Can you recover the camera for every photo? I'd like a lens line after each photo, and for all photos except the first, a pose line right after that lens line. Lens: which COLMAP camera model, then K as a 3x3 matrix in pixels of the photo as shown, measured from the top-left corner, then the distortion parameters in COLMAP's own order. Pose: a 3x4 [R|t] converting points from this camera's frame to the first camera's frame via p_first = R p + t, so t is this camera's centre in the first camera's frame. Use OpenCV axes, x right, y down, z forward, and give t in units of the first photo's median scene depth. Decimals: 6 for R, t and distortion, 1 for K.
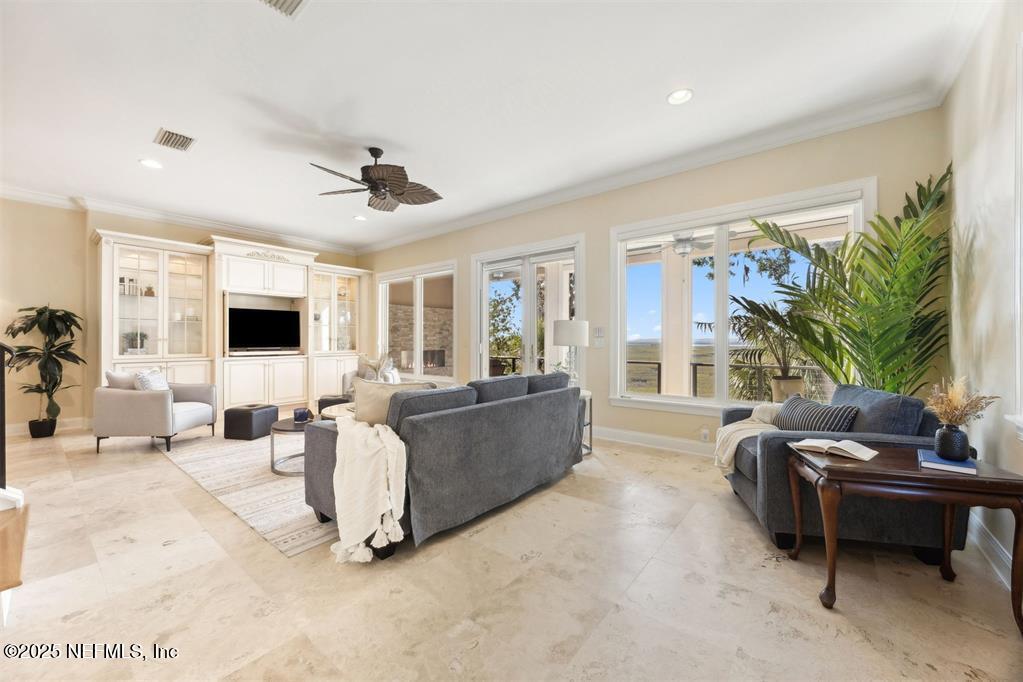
lens RADIAL K [[390.2, 0, 513.1], [0, 390.2, 338.3], [0, 0, 1]] dist [-0.001388, 0.000364]
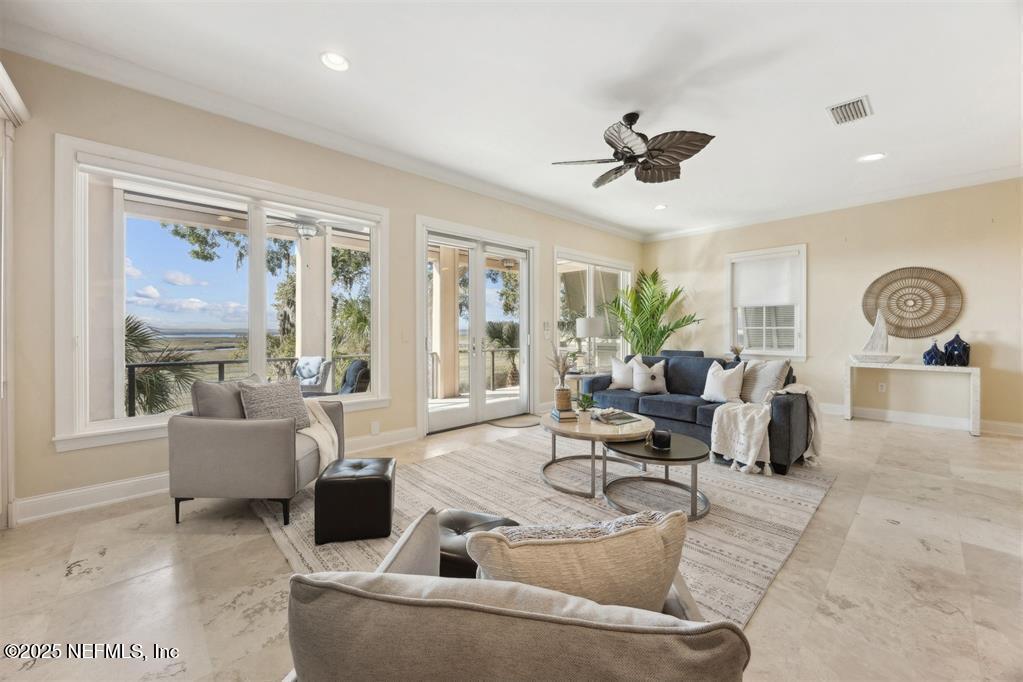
lens RADIAL K [[390.2, 0, 513.1], [0, 390.2, 338.3], [0, 0, 1]] dist [-0.001388, 0.000364]
pose [[0.138884, -0.020487, 0.990097, -1.783349], [-0.003551, 0.999769, 0.021186, -0.005842], [-0.990302, -0.006458, 0.138779, 1.618441]]
